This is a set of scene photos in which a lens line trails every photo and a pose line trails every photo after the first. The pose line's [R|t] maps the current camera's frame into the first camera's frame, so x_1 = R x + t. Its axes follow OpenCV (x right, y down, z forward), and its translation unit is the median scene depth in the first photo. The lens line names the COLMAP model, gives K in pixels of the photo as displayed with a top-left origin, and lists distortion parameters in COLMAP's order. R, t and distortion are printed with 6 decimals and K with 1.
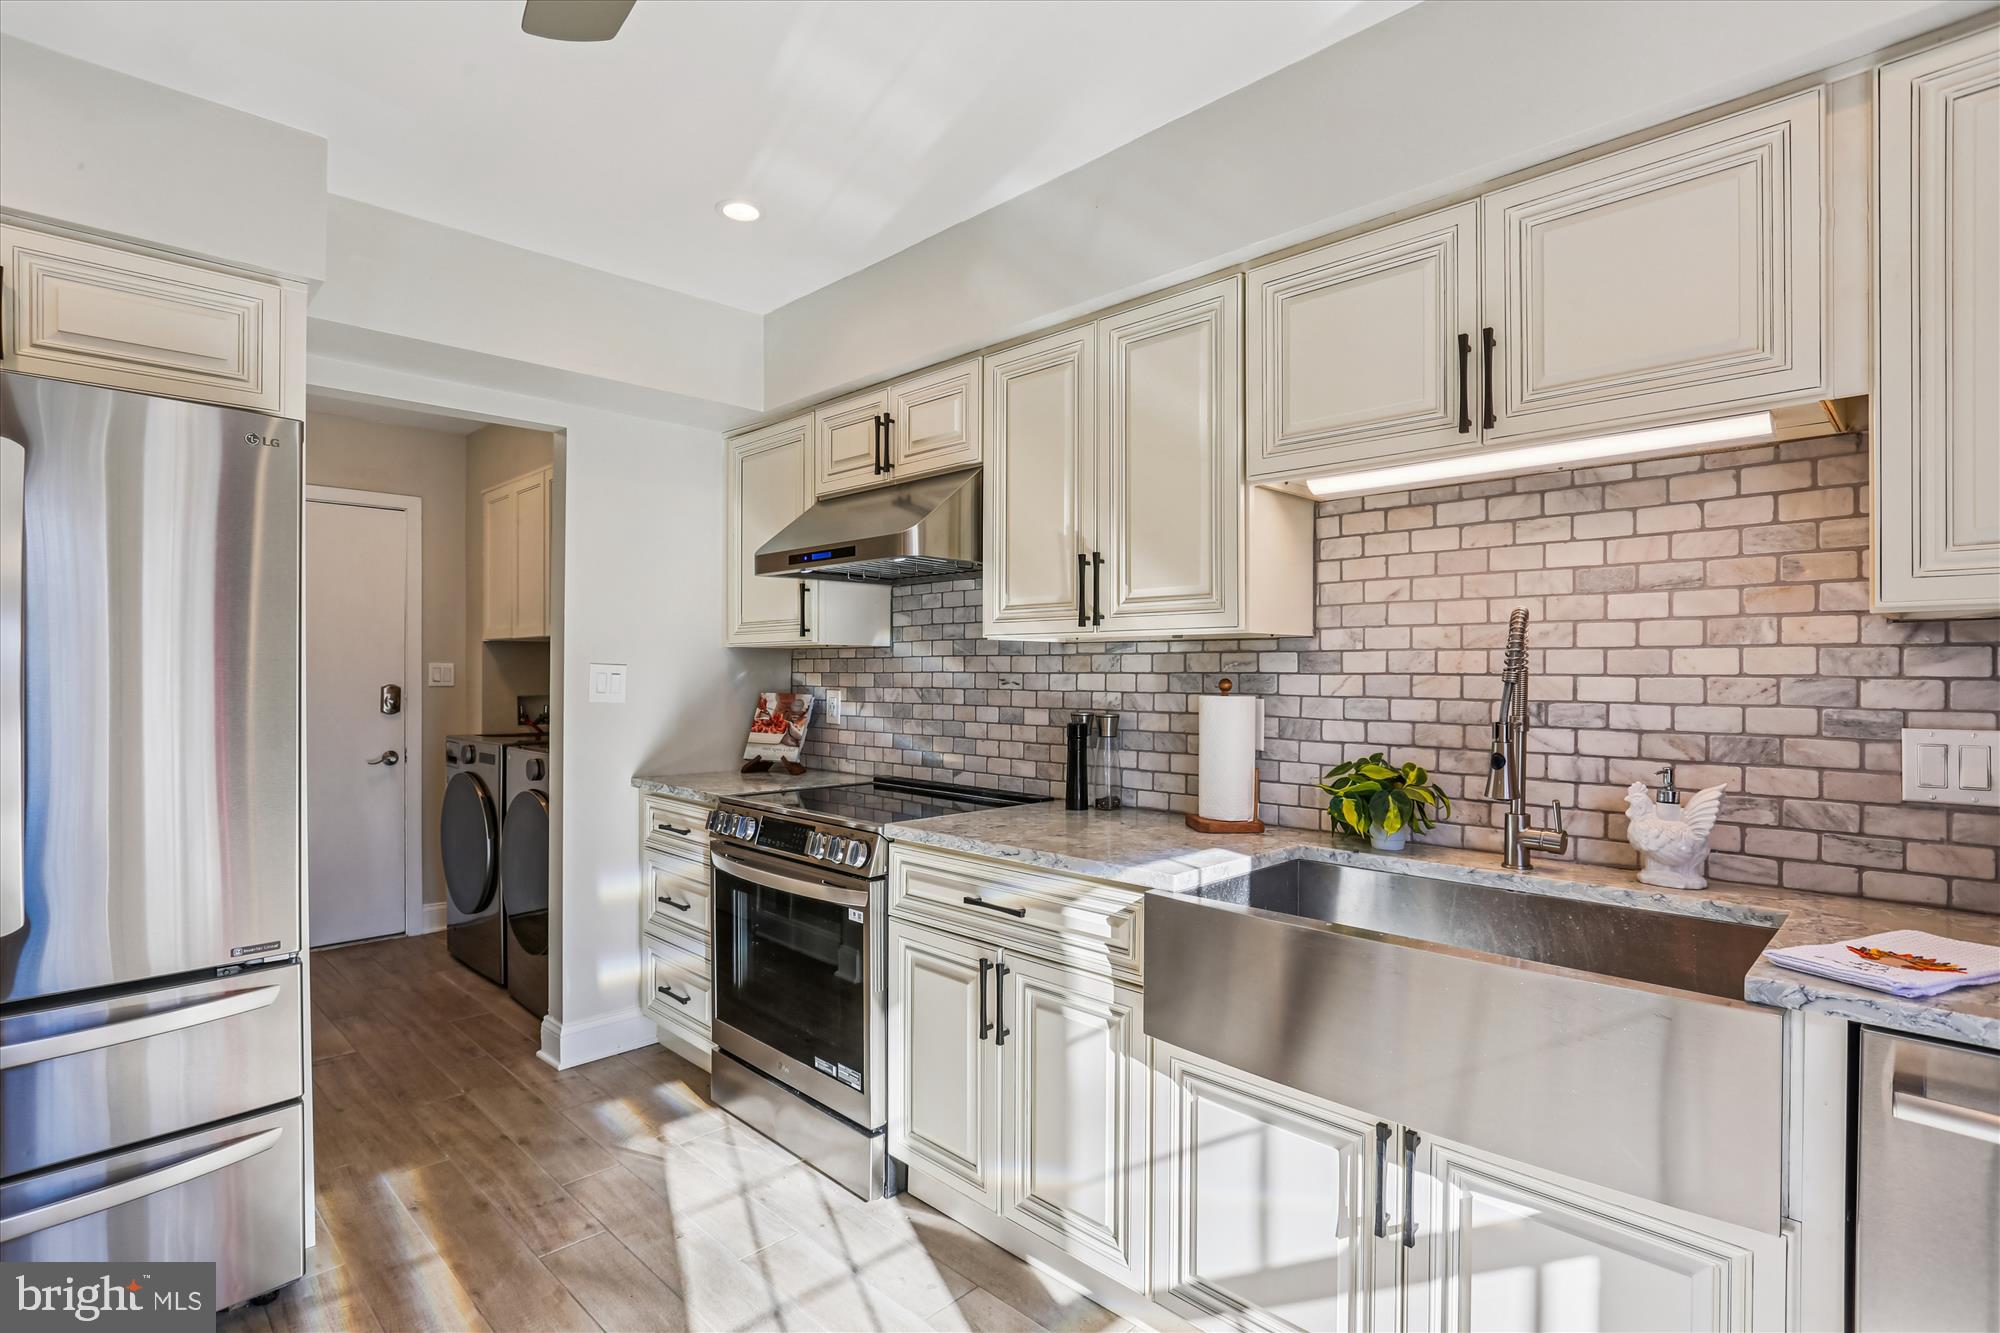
lens RADIAL K [[972.9, 0, 994.0], [0, 972.9, 674.2], [0, 0, 1]] dist [-0.018684, 0.004668]
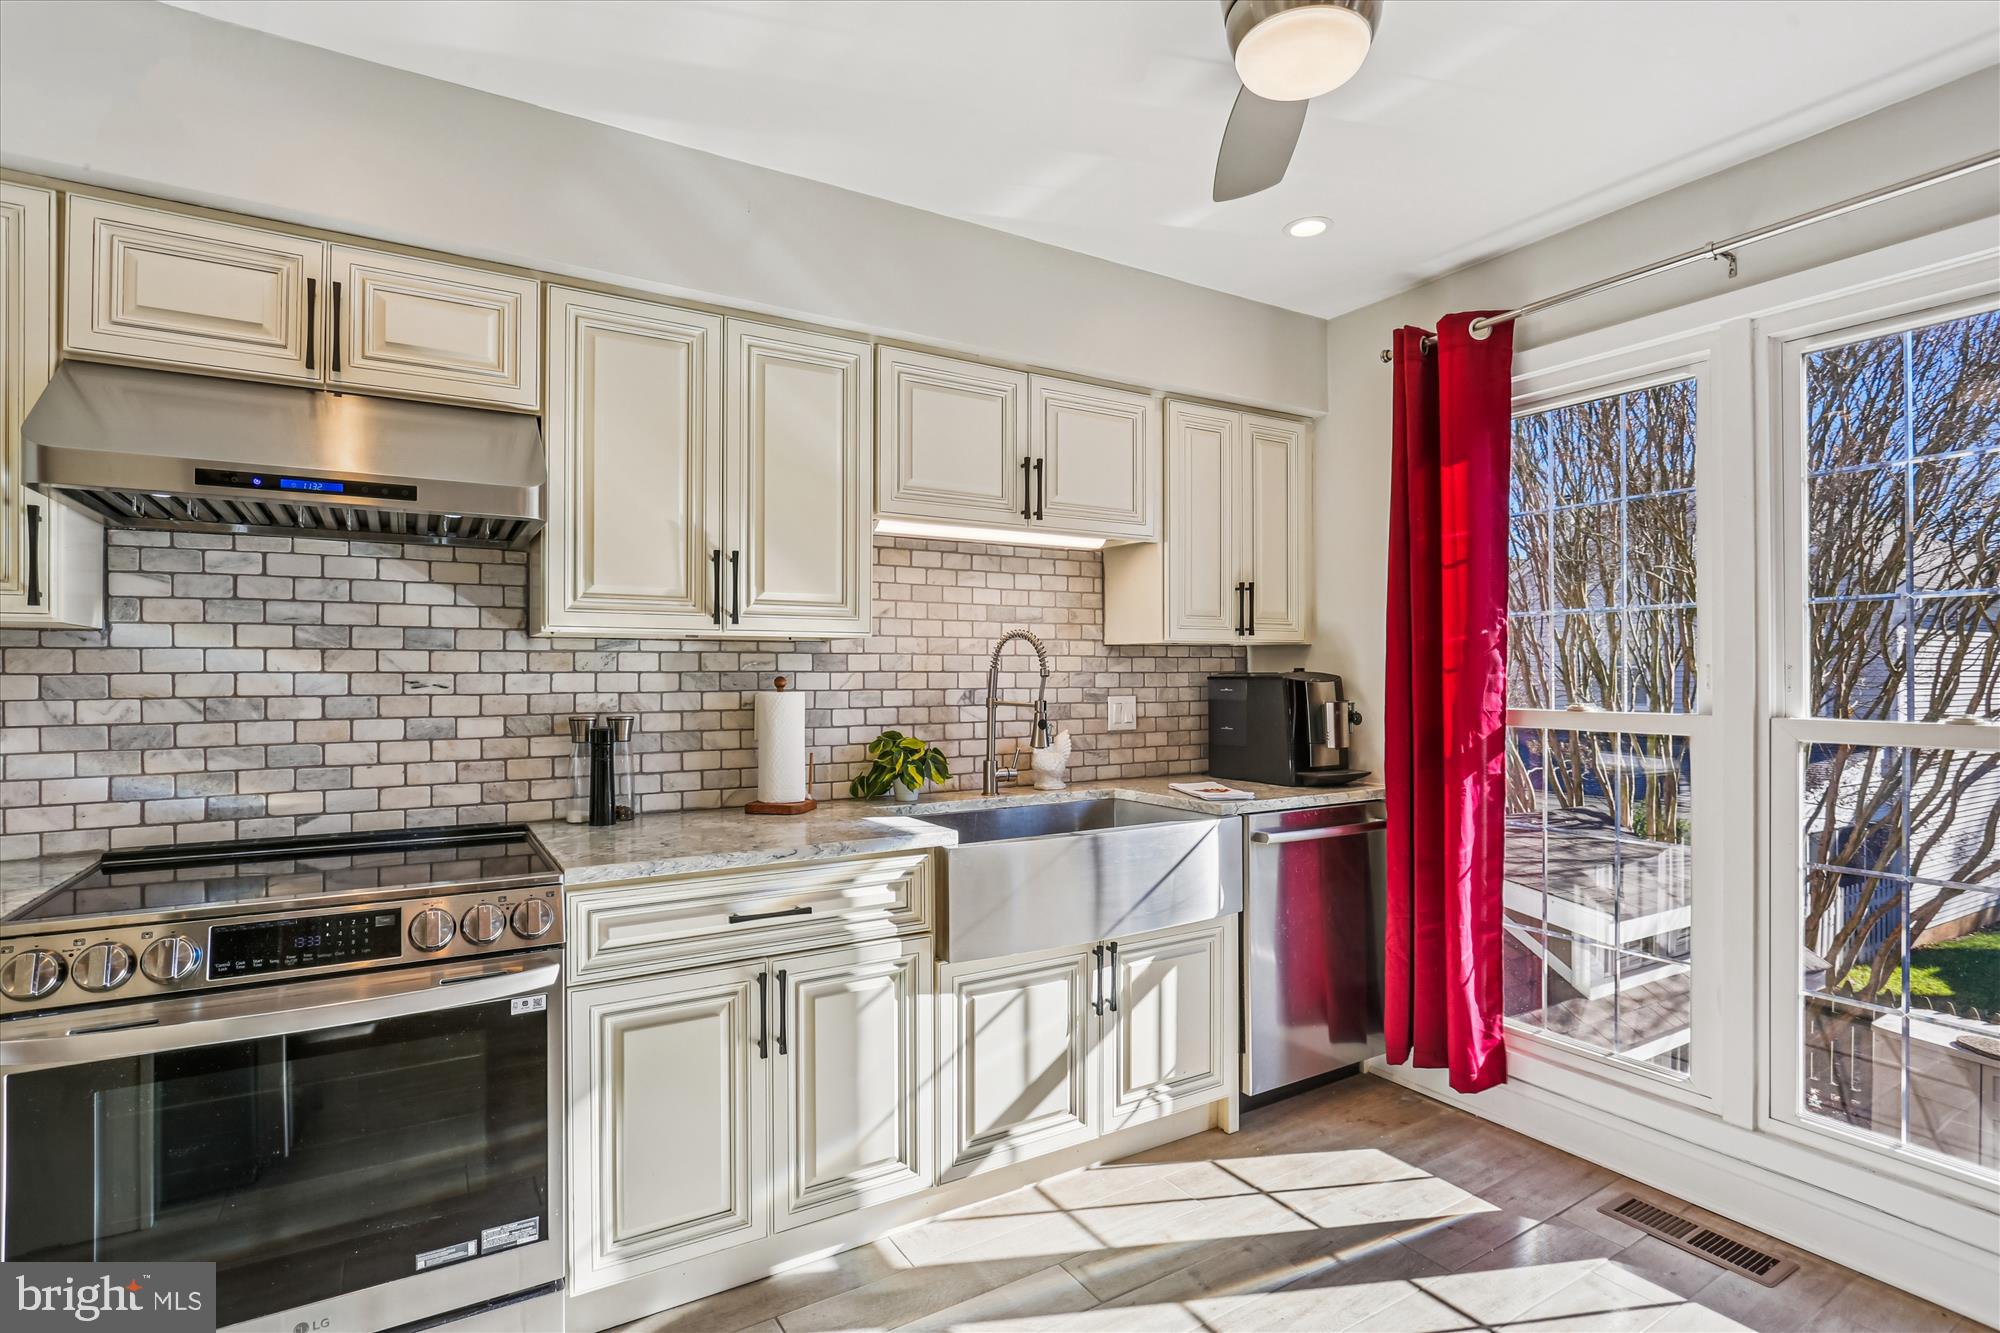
lens RADIAL K [[972.9, 0, 975.7], [0, 972.9, 668.2], [0, 0, 1]] dist [-0.018684, 0.004668]
pose [[0.240197, 0.001908, 0.970722, -0.841117], [0.005653, 0.999978, -0.003364, 0.000103], [-0.970708, 0.006296, 0.240181, 0.545042]]
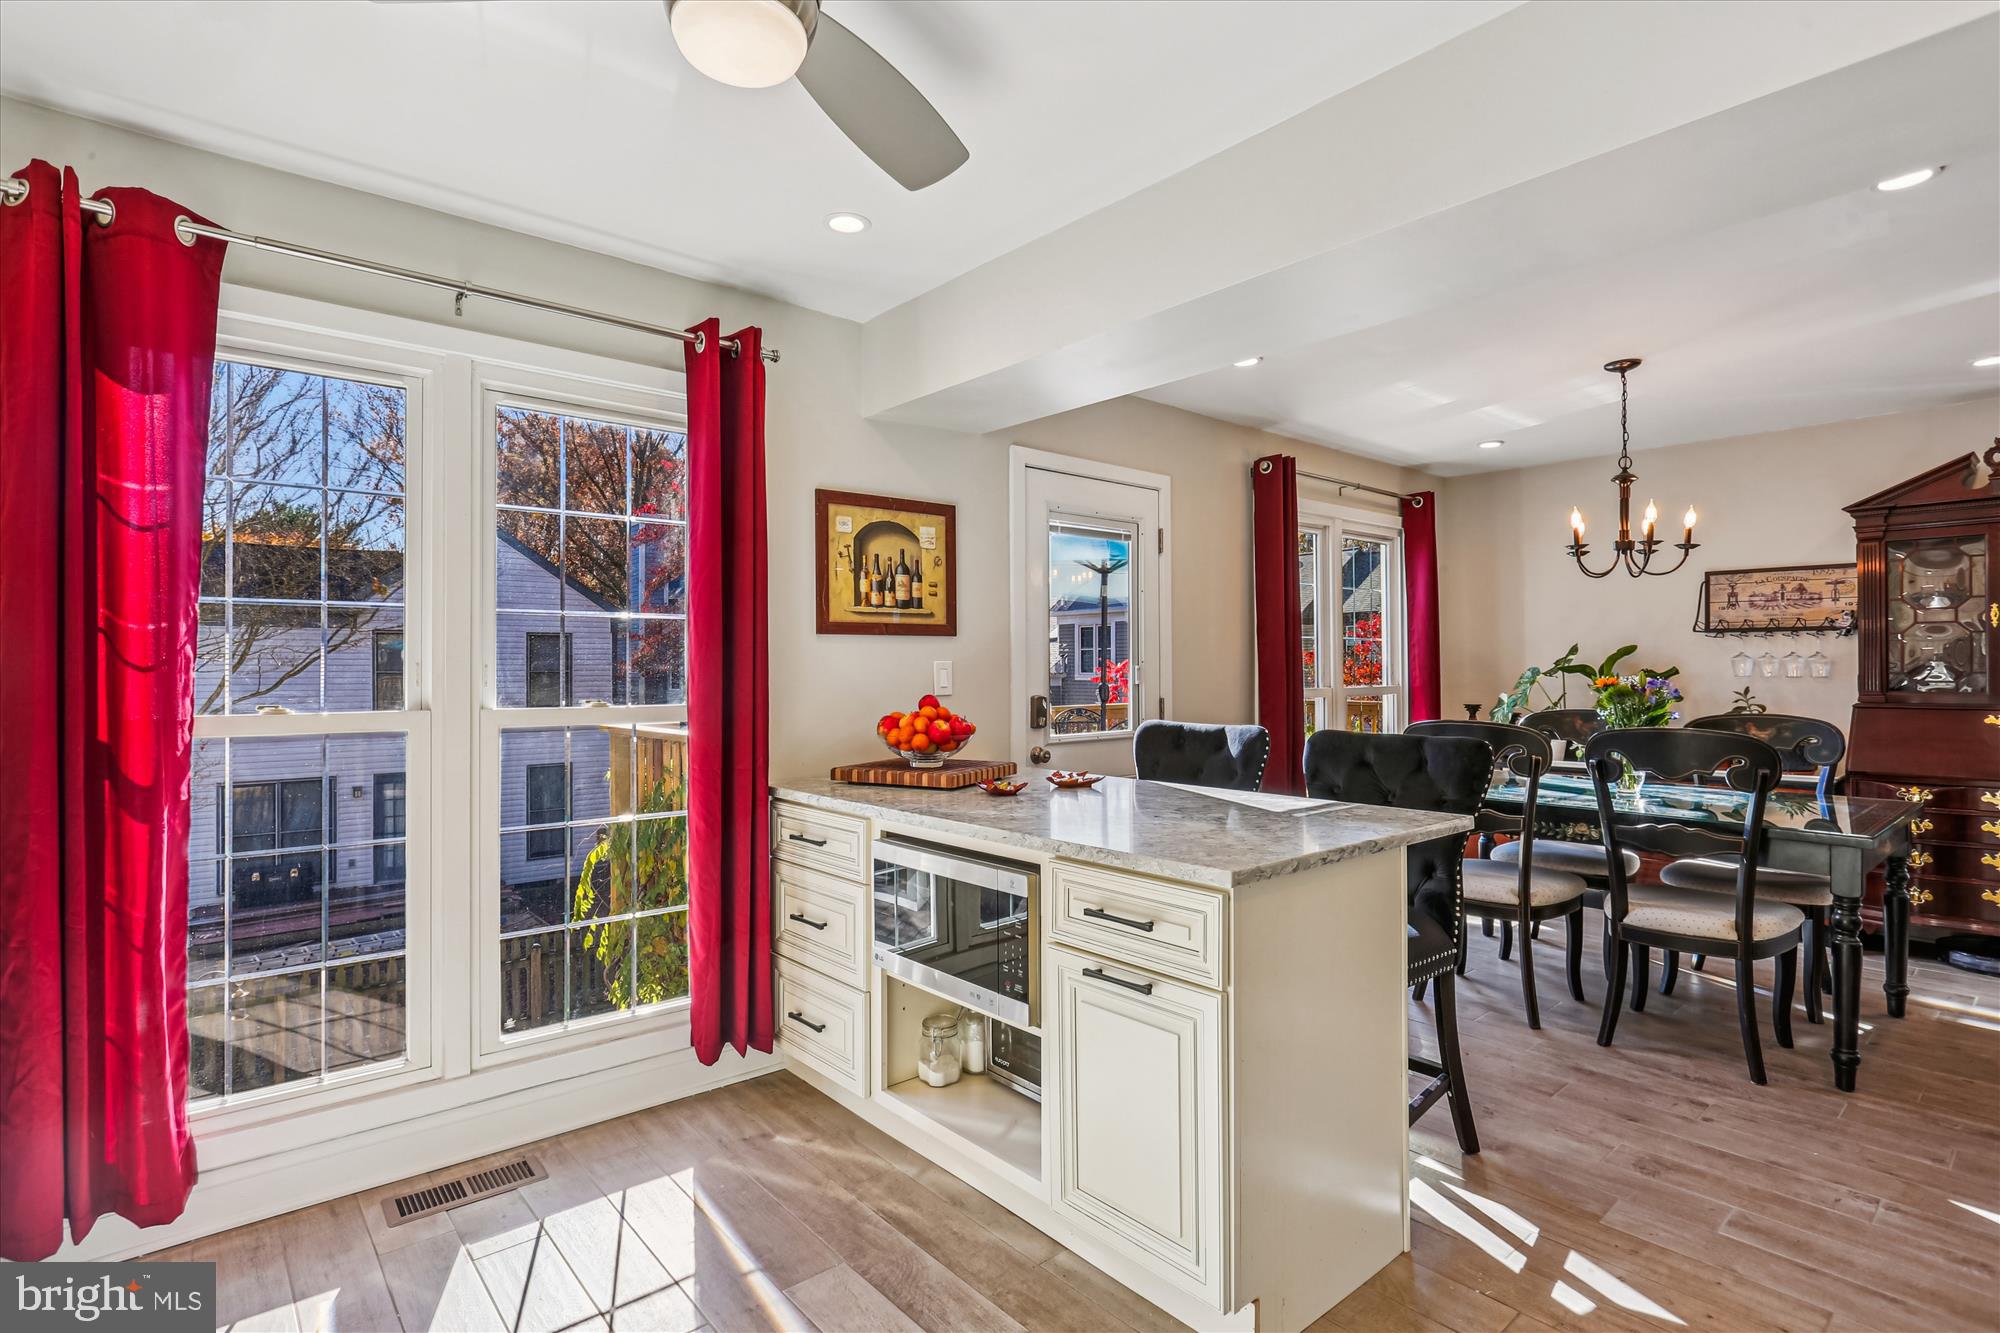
lens RADIAL K [[972.9, 0, 993.2], [0, 972.9, 663.3], [0, 0, 1]] dist [-0.018684, 0.004668]
pose [[-0.997545, 0.001952, 0.069997, -0.358335], [0.001858, 0.999997, -0.001407, 0.000321], [-0.070000, -0.001274, -0.997546, 1.115722]]
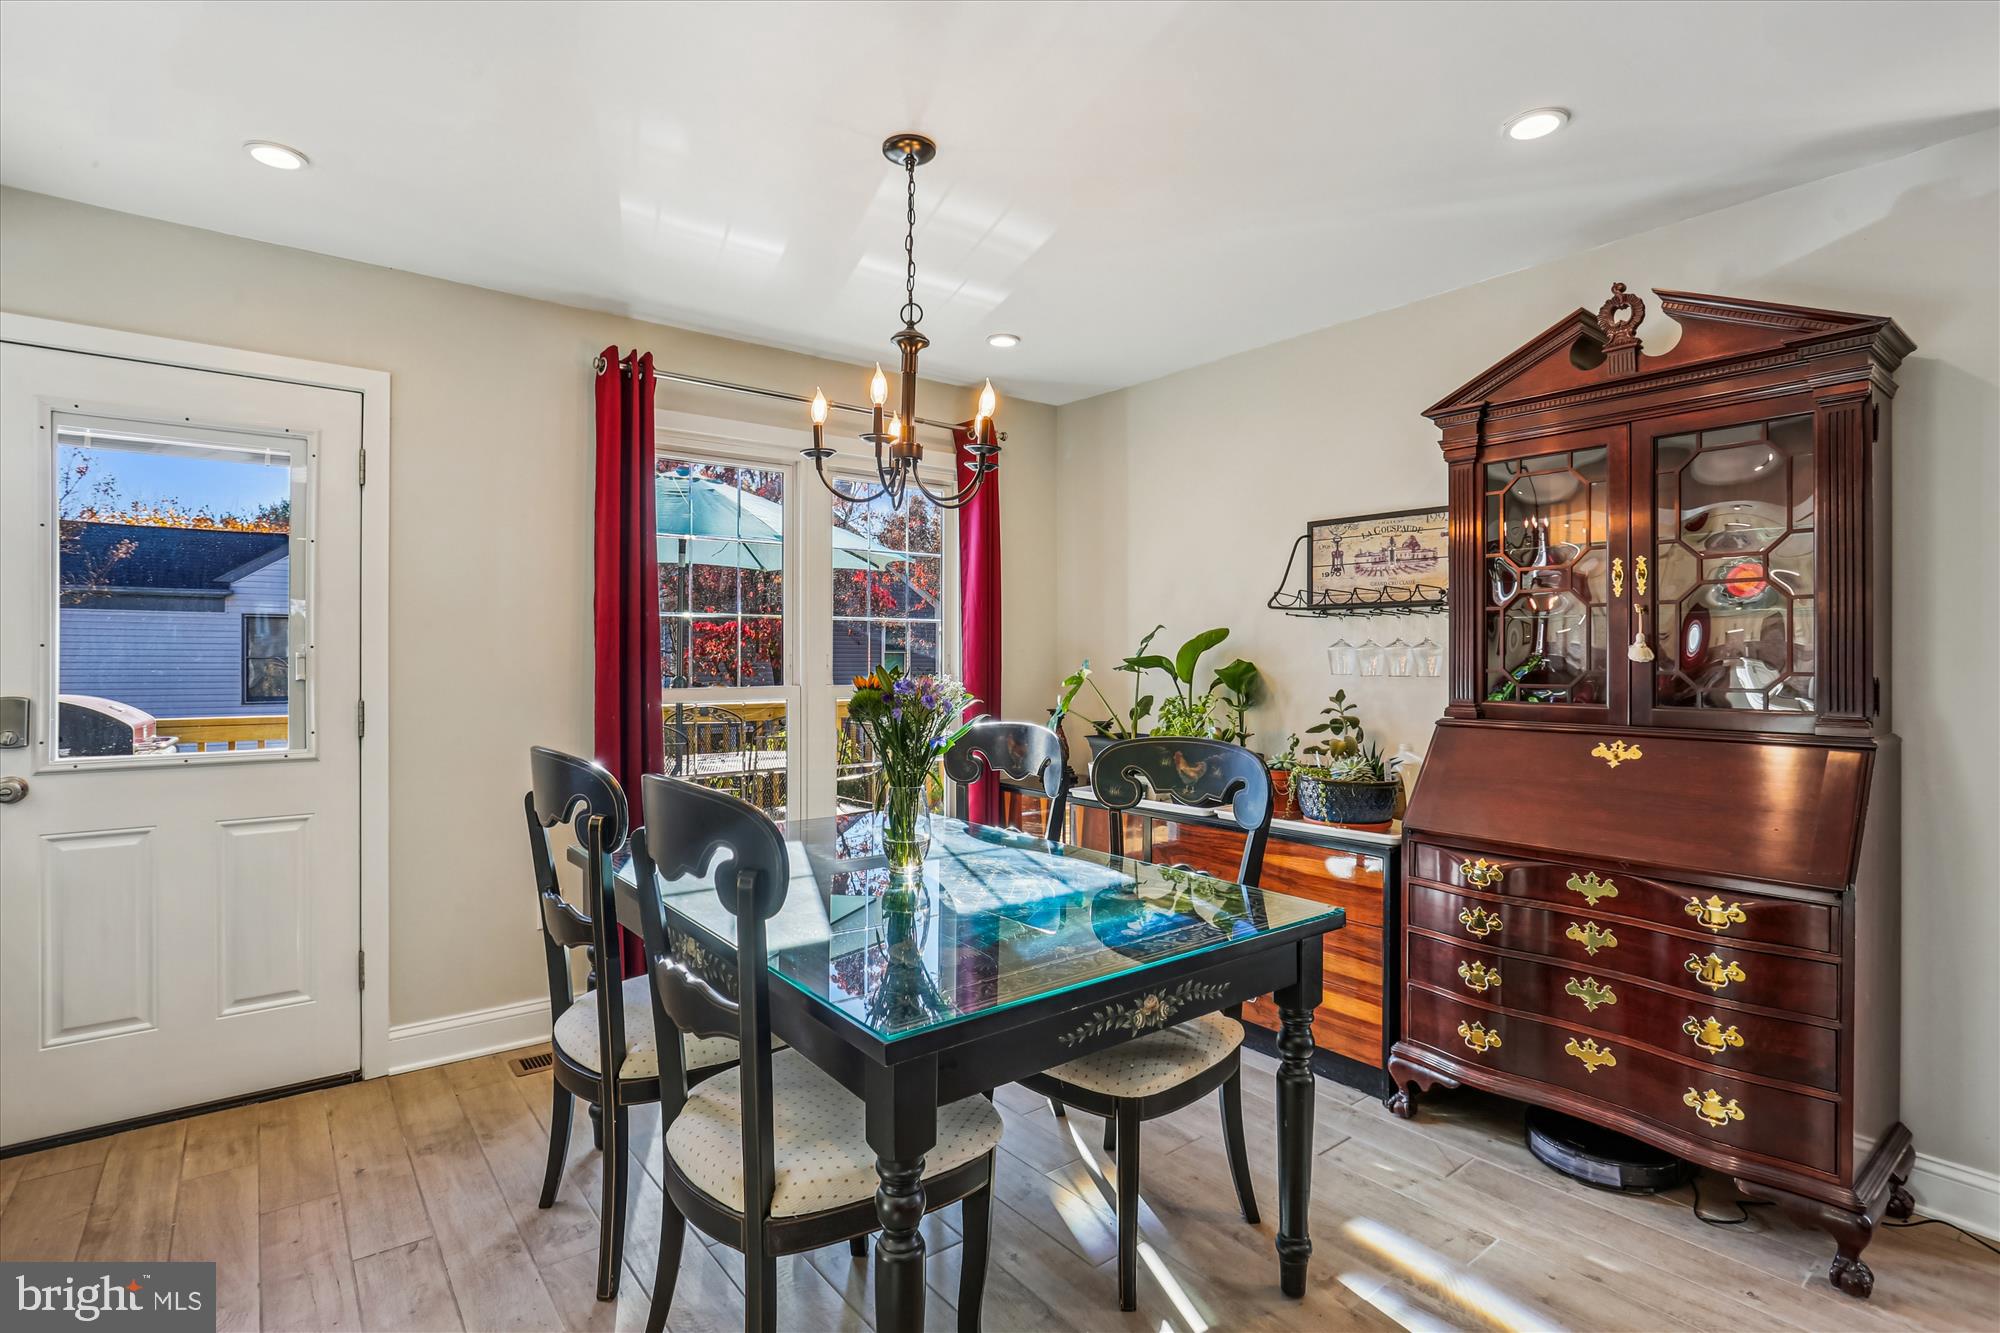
lens RADIAL K [[972.9, 0, 991.5], [0, 972.9, 653.7], [0, 0, 1]] dist [-0.018684, 0.004668]
pose [[-0.993461, -0.003168, 0.114132, -1.586001], [-0.003722, 0.999982, -0.004635, 0.006912], [-0.114115, -0.005029, -0.993455, 0.320876]]
